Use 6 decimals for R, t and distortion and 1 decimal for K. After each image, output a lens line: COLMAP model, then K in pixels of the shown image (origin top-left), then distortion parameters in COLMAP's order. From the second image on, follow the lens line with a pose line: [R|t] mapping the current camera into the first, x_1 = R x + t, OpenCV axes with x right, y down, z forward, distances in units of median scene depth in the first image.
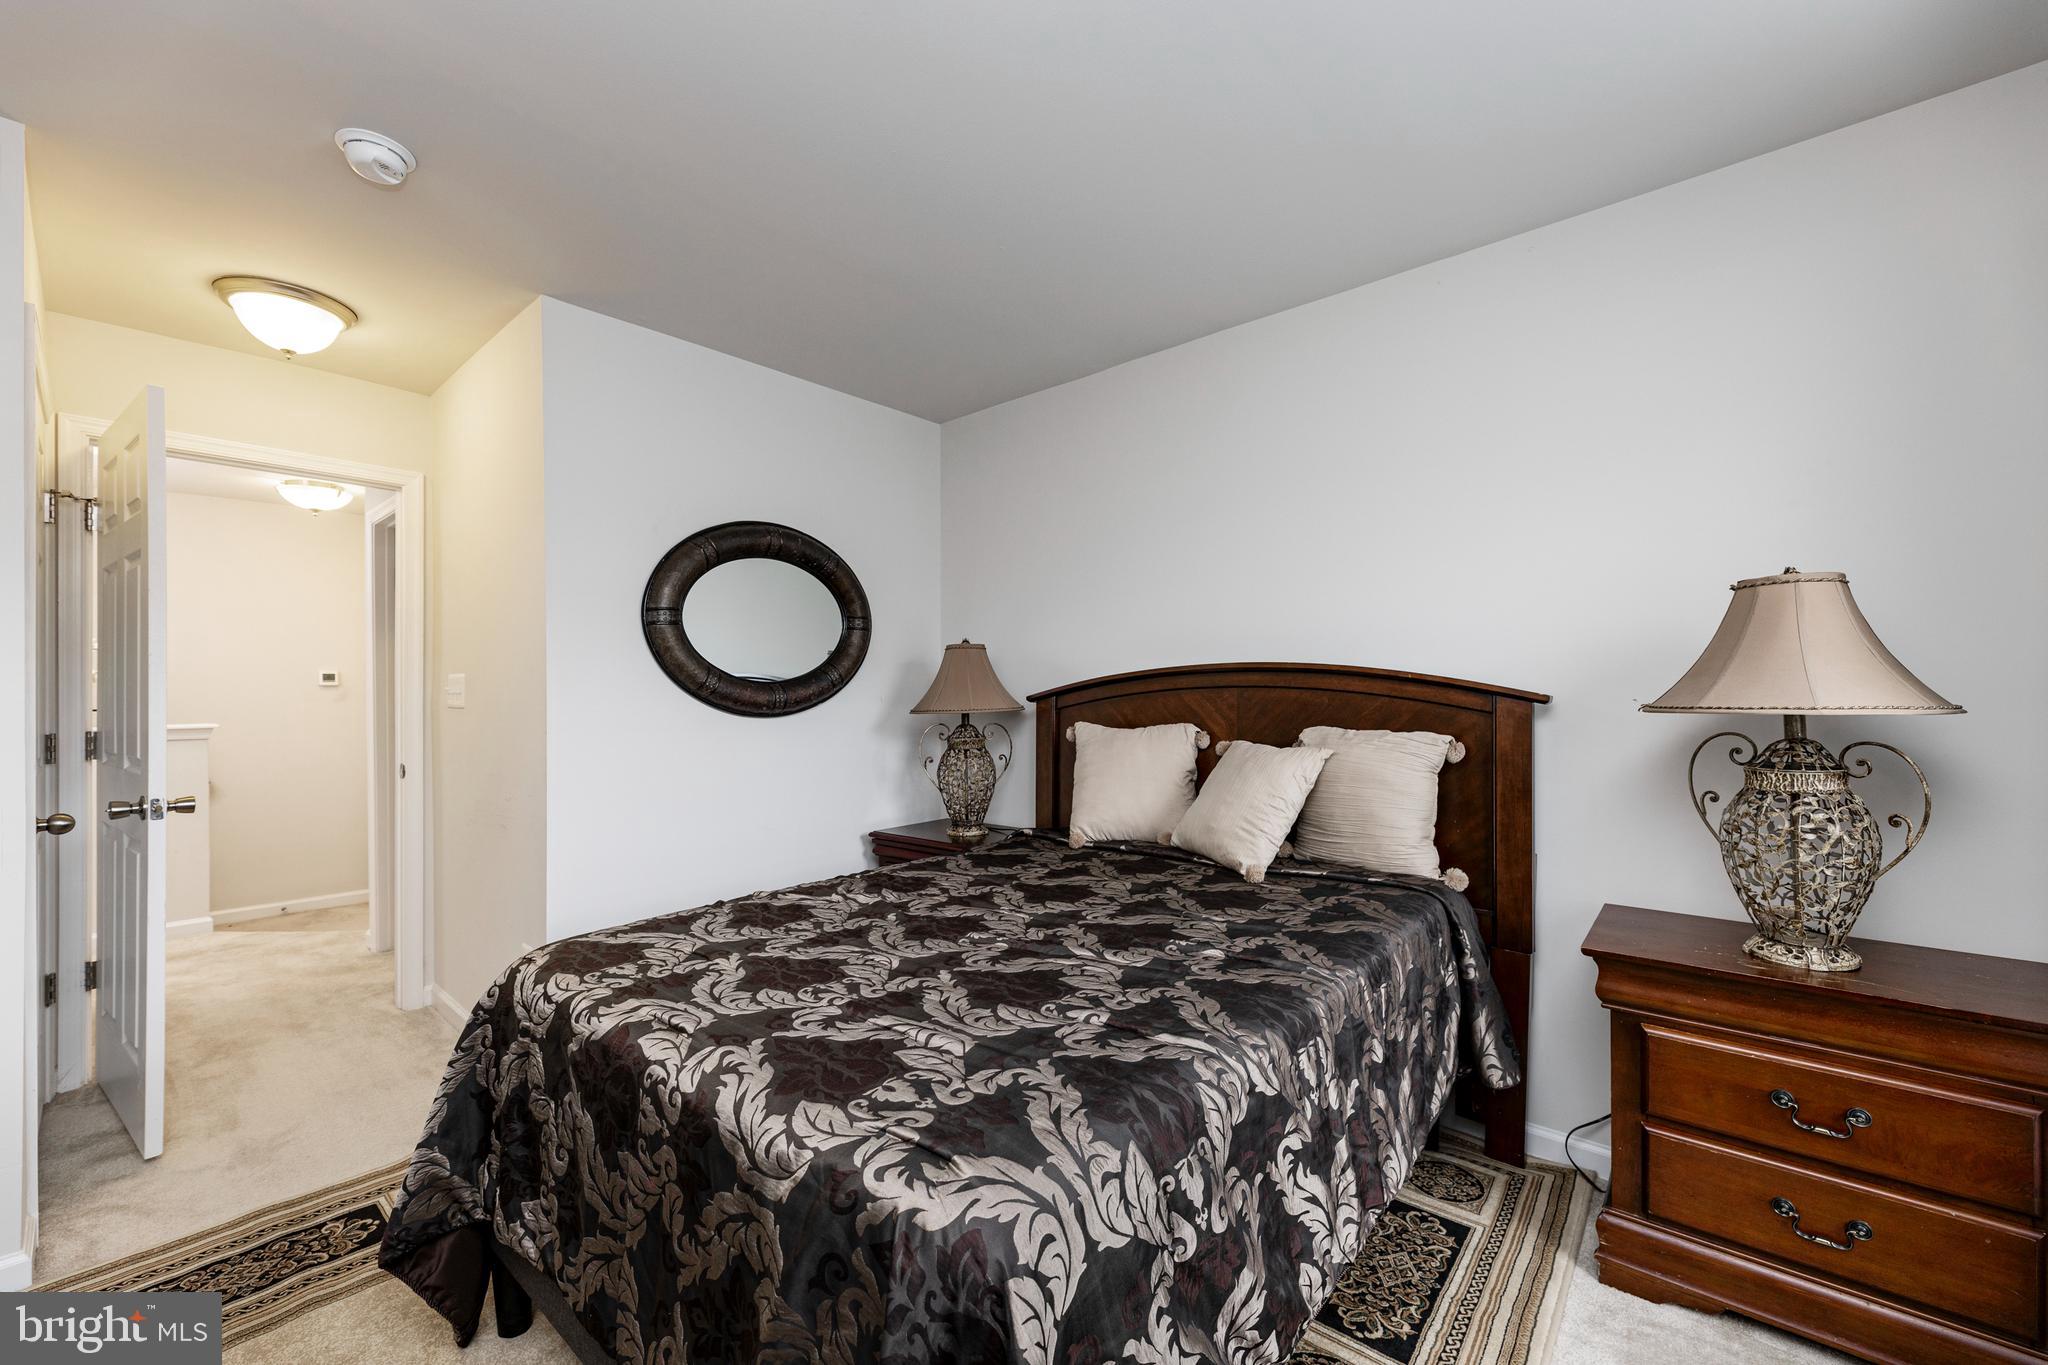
lens RADIAL K [[815.1, 0, 1011.3], [0, 815.1, 692.4], [0, 0, 1]] dist [-0.001628, 0.000527]
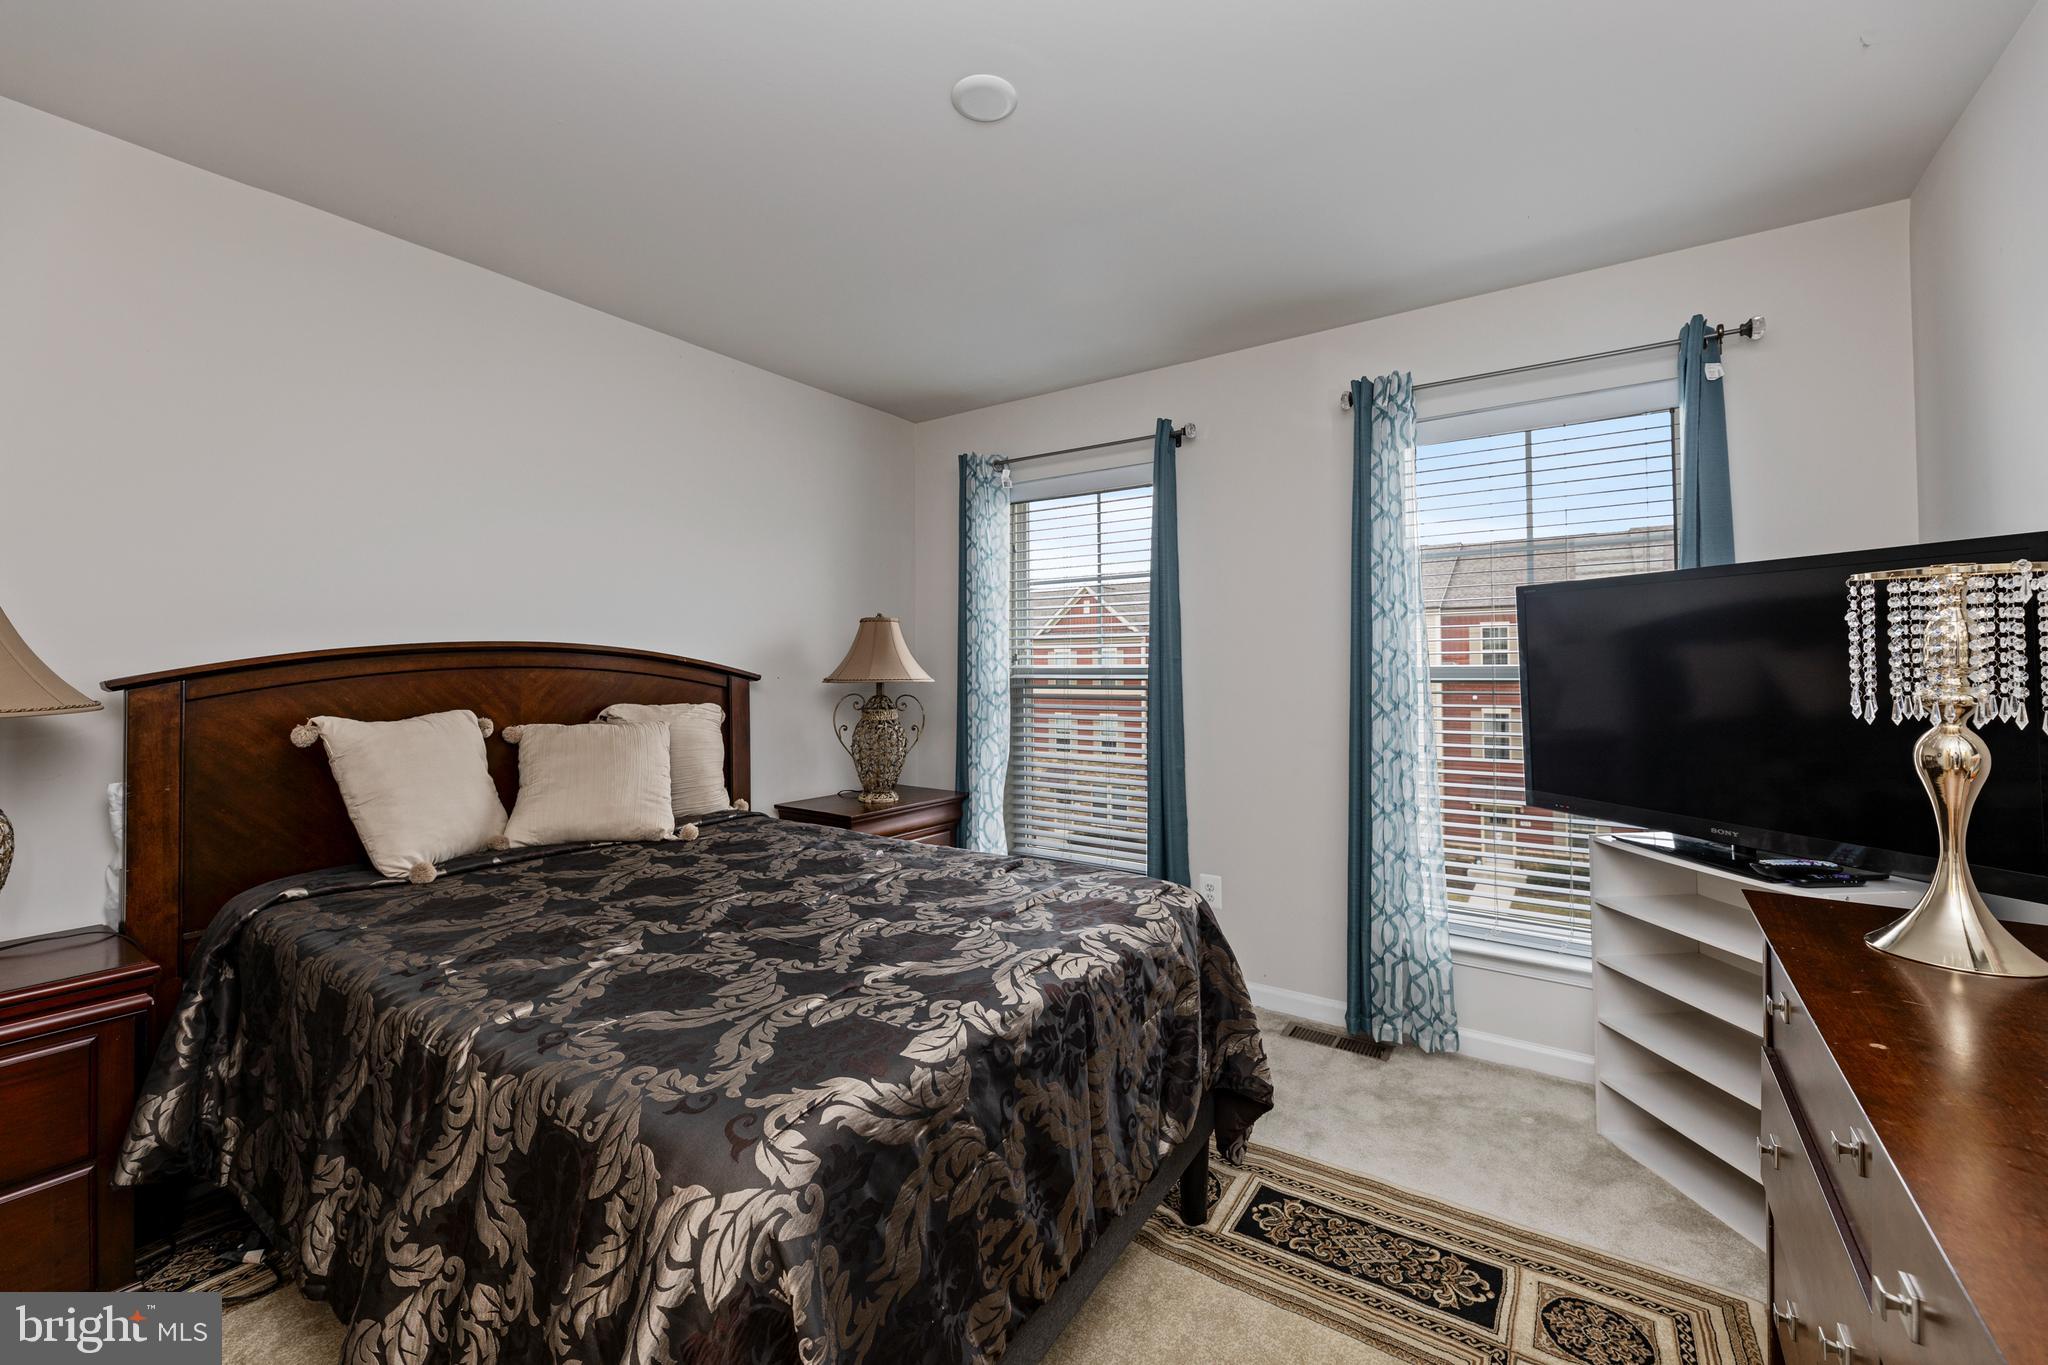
lens RADIAL K [[815.1, 0, 1022.2], [0, 815.1, 671.9], [0, 0, 1]] dist [-0.001628, 0.000527]
pose [[-0.117336, 0.003034, 0.993088, -1.064905], [0.003487, 0.999990, -0.002643, 0.004496], [-0.993086, 0.003153, -0.117345, 0.804009]]
